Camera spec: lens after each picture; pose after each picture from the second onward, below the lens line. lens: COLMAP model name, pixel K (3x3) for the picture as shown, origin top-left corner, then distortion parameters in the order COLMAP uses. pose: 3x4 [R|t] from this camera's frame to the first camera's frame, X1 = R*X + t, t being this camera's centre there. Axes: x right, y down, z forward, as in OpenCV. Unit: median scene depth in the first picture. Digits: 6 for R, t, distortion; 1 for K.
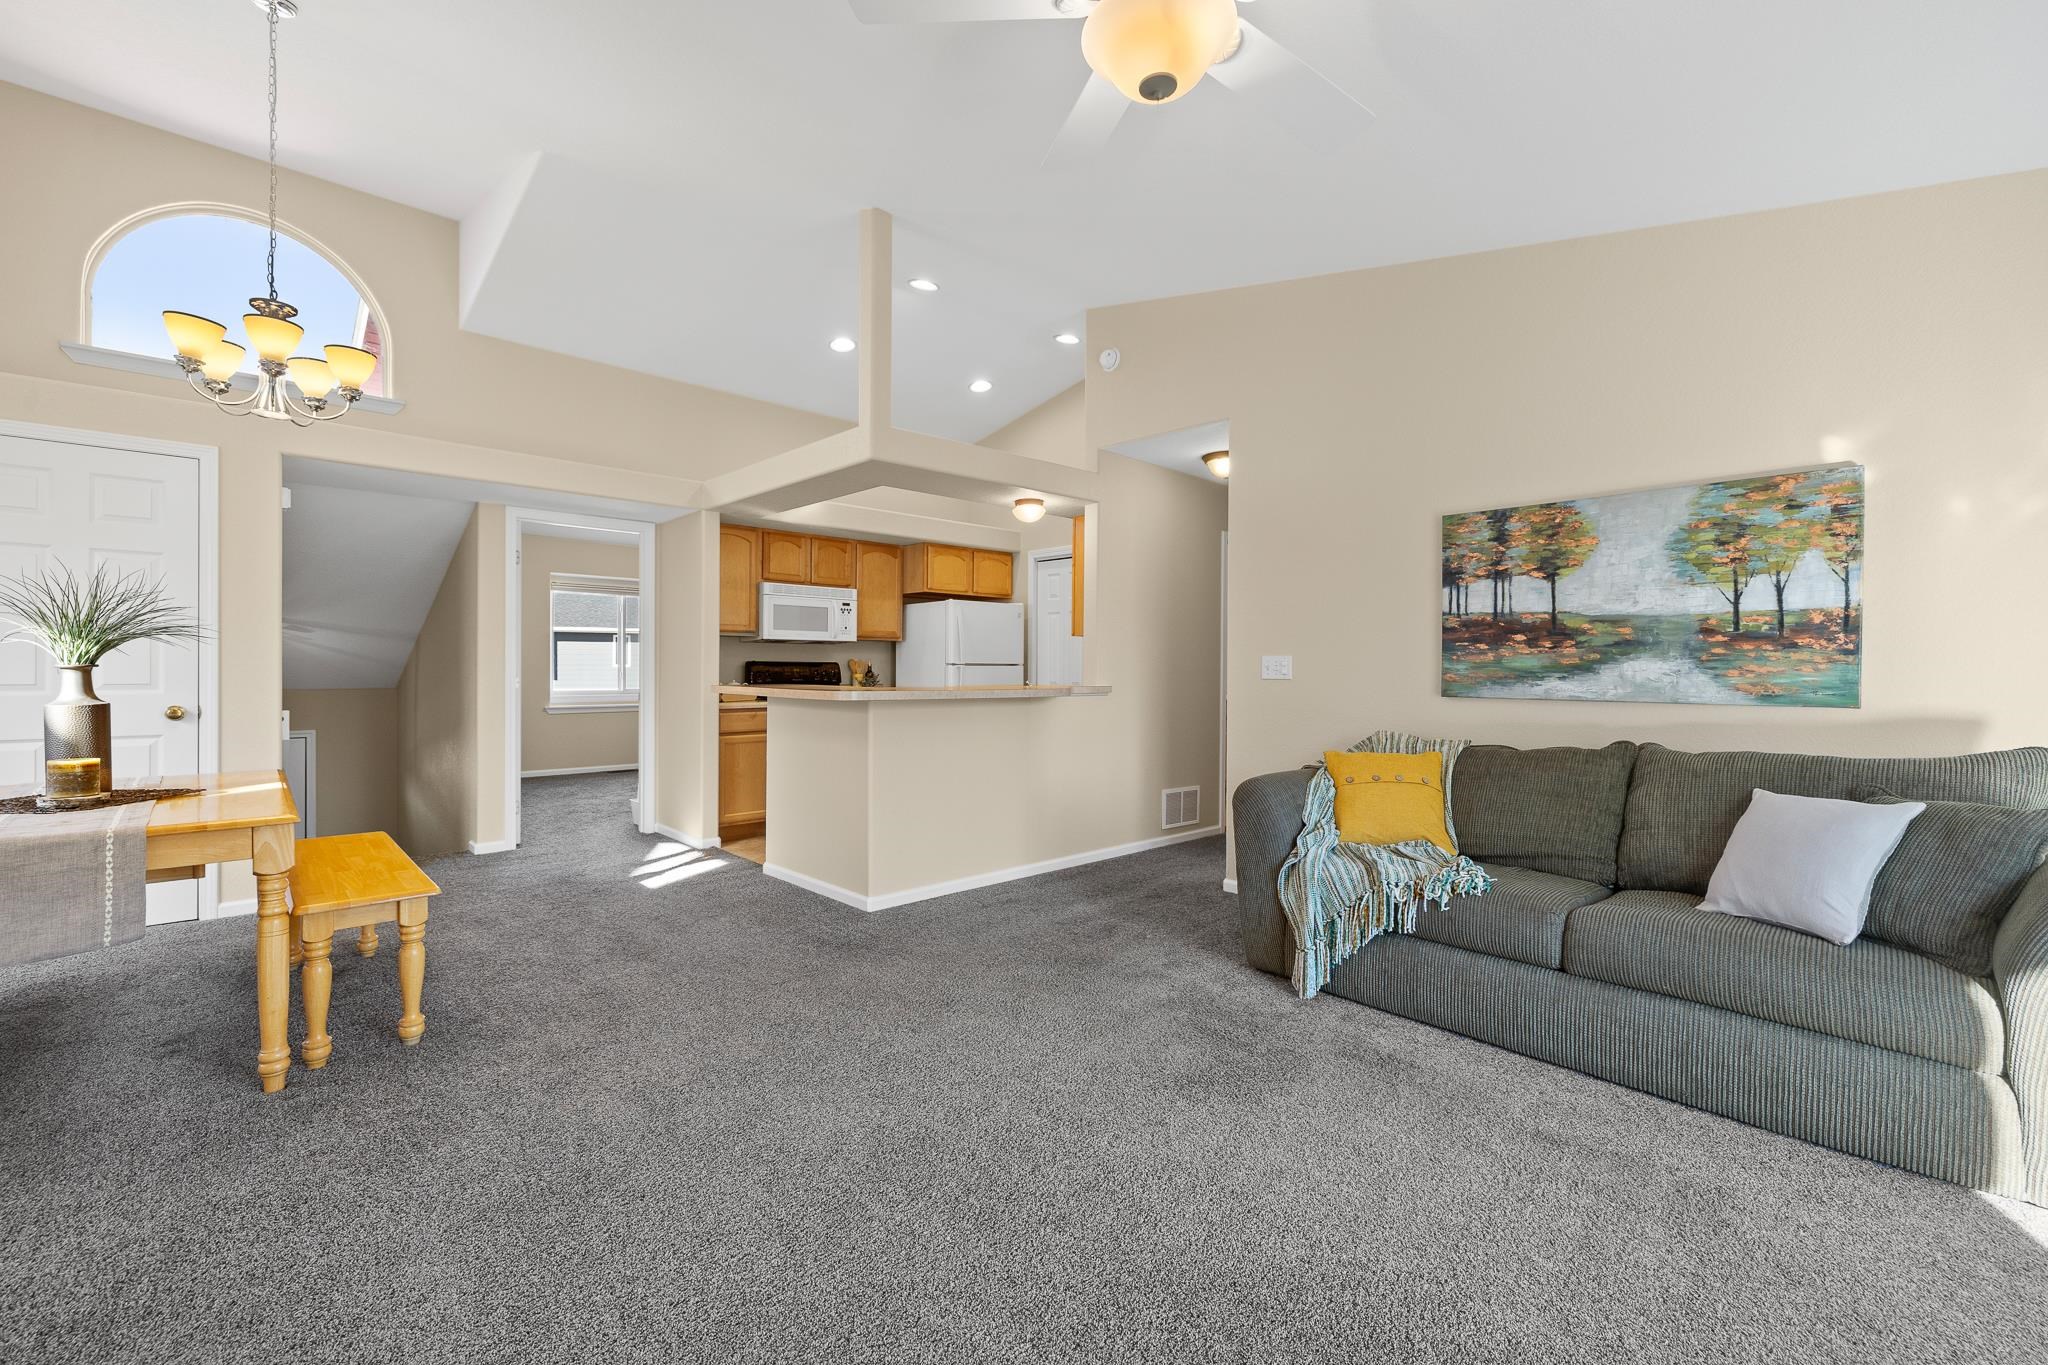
lens RADIAL K [[853.1, 0, 1026.4], [0, 853.1, 668.9], [0, 0, 1]] dist [-0.004036, 0.000603]
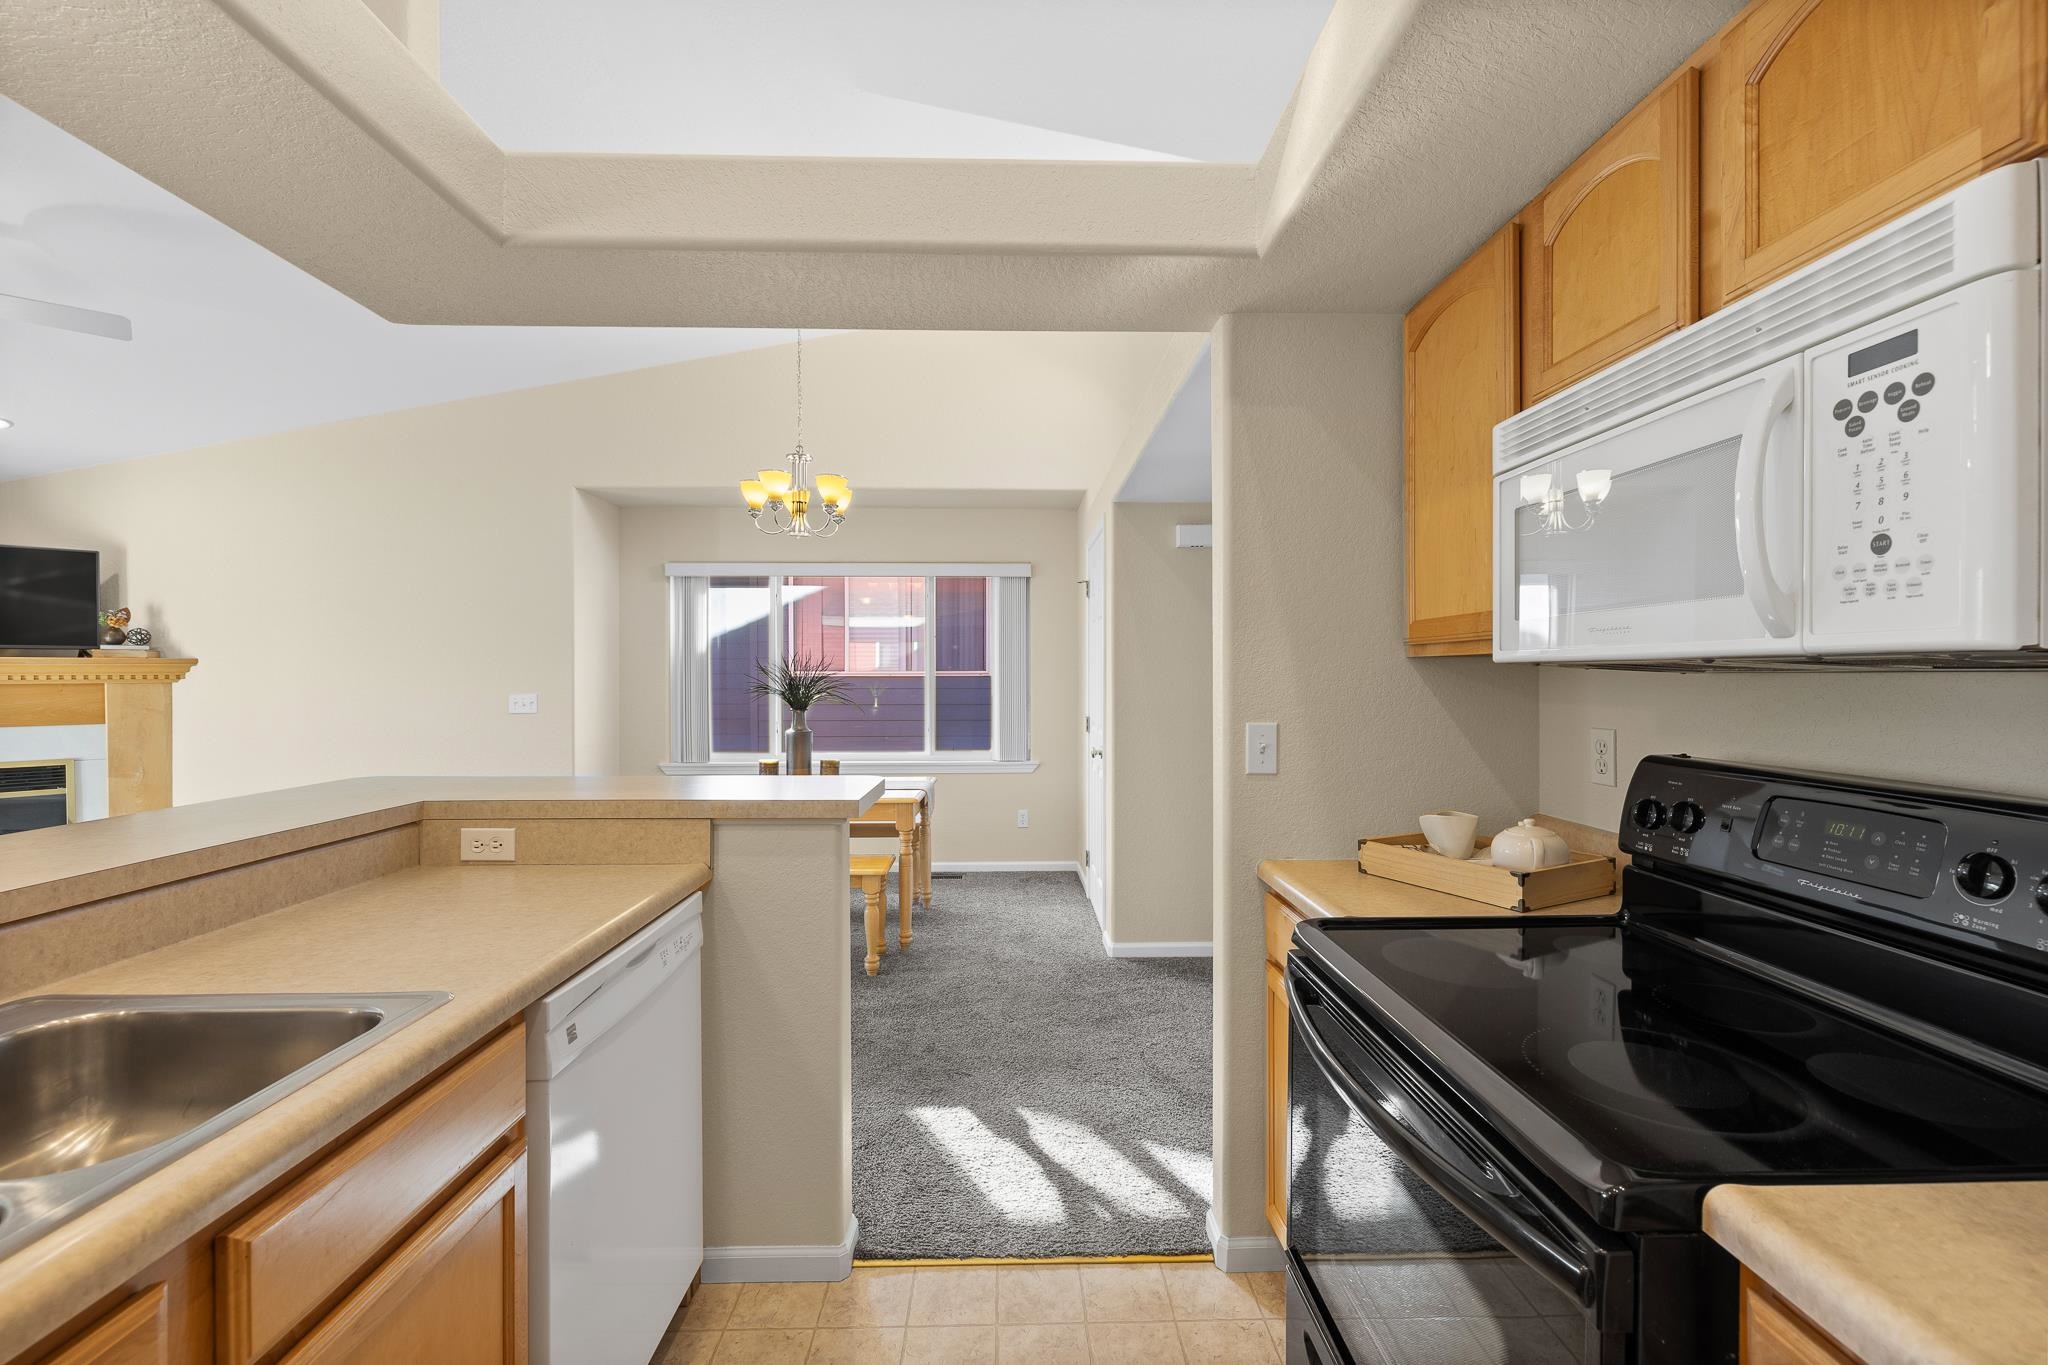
lens RADIAL K [[853.1, 0, 1027.4], [0, 853.1, 681.3], [0, 0, 1]] dist [-0.004036, 0.000603]
pose [[-0.667199, -0.001846, -0.744878, -0.076551], [-0.006641, 0.999972, 0.003471, -0.056855], [0.744850, 0.007263, -0.667192, 2.008180]]
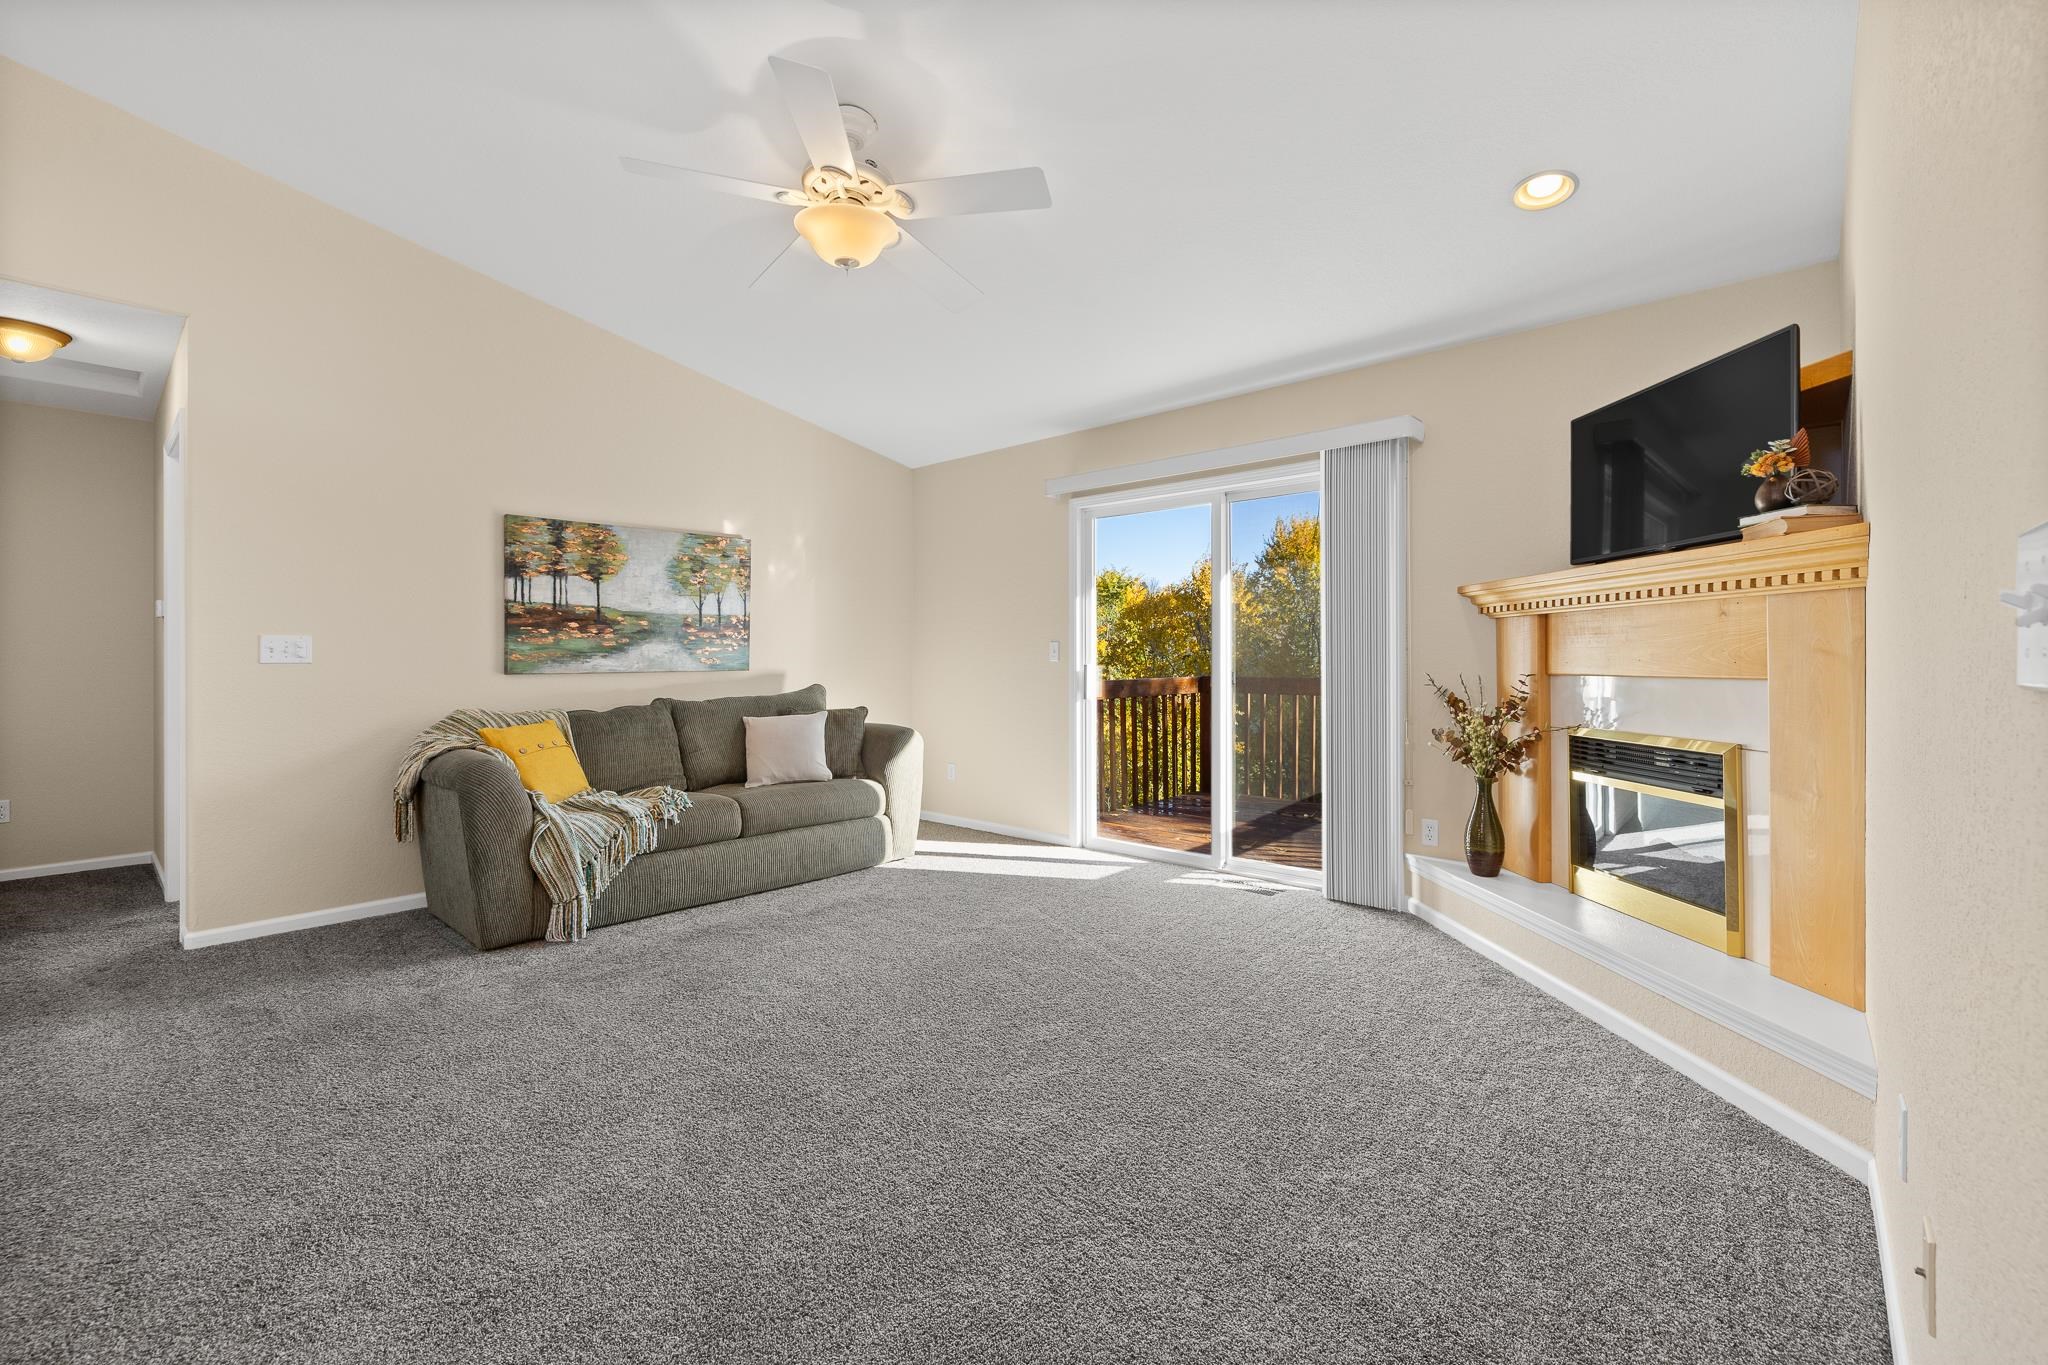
lens RADIAL K [[853.1, 0, 1026.4], [0, 853.1, 651.9], [0, 0, 1]] dist [-0.004036, 0.000603]
pose [[-0.079325, -0.001433, 0.996848, -0.783948], [0.006887, 0.999974, 0.001986, 0.005959], [-0.996825, 0.007023, -0.079313, 0.459507]]
